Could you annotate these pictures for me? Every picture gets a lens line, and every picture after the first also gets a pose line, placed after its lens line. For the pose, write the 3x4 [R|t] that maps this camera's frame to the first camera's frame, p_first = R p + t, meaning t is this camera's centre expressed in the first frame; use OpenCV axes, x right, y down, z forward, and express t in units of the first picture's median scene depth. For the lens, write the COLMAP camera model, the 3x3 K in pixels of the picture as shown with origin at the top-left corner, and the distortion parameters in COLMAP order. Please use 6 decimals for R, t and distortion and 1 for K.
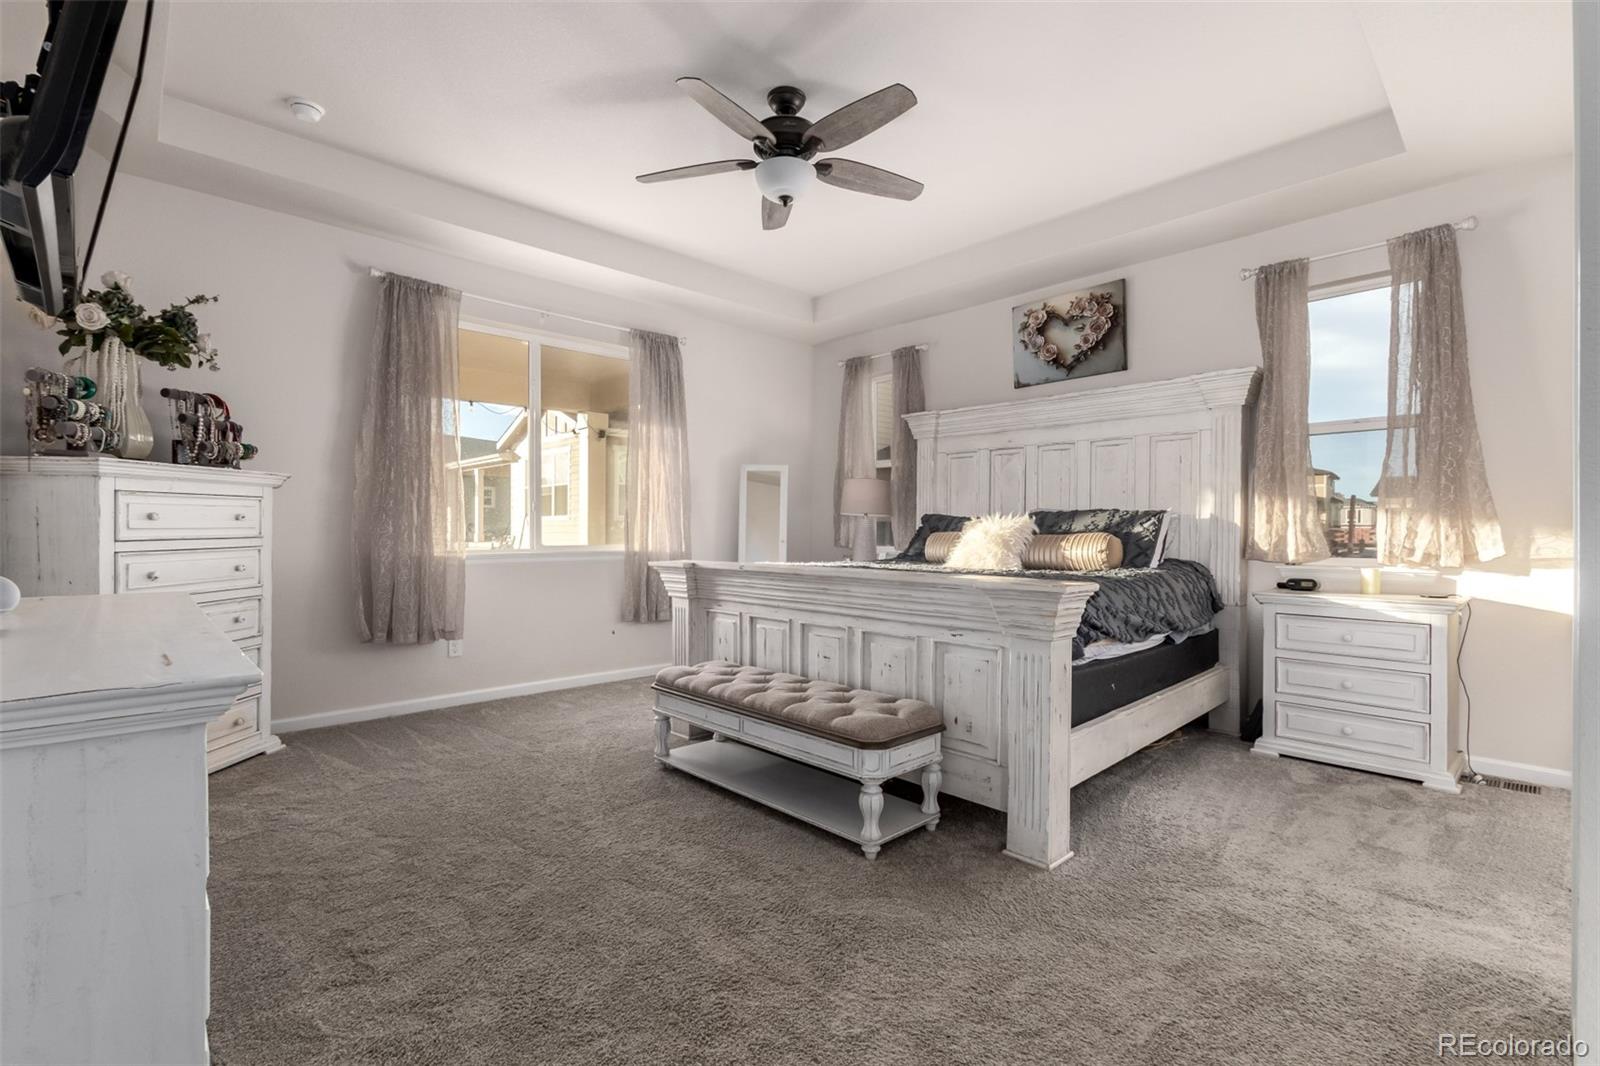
lens RADIAL K [[710.3, 0, 800.0], [0, 710.3, 533.0], [0, 0, 1]] dist [0.001396, 0.000099]
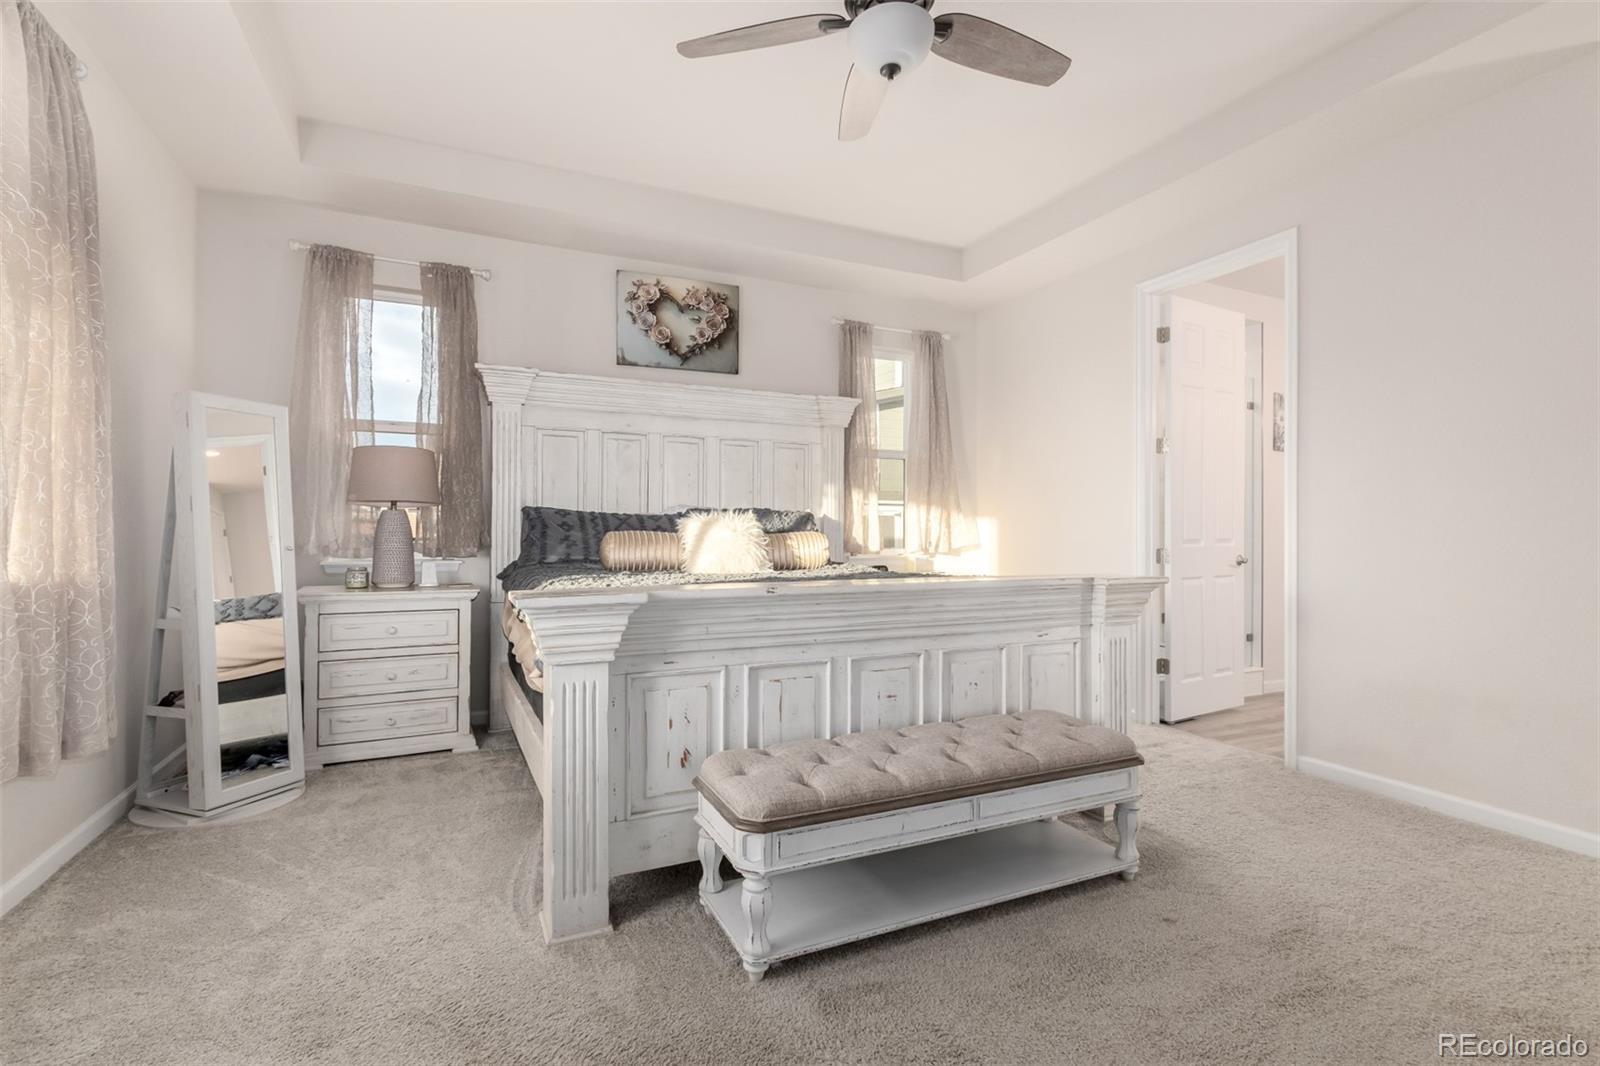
lens RADIAL K [[736.8, 0, 805.5], [0, 736.8, 504.9], [0, 0, 1]] dist [0.036967, 0.000109]
pose [[0.336942, 0.027677, 0.941119, -0.493570], [0.002489, 0.999538, -0.030286, -0.006326], [-0.941522, 0.012547, 0.336717, 0.526450]]
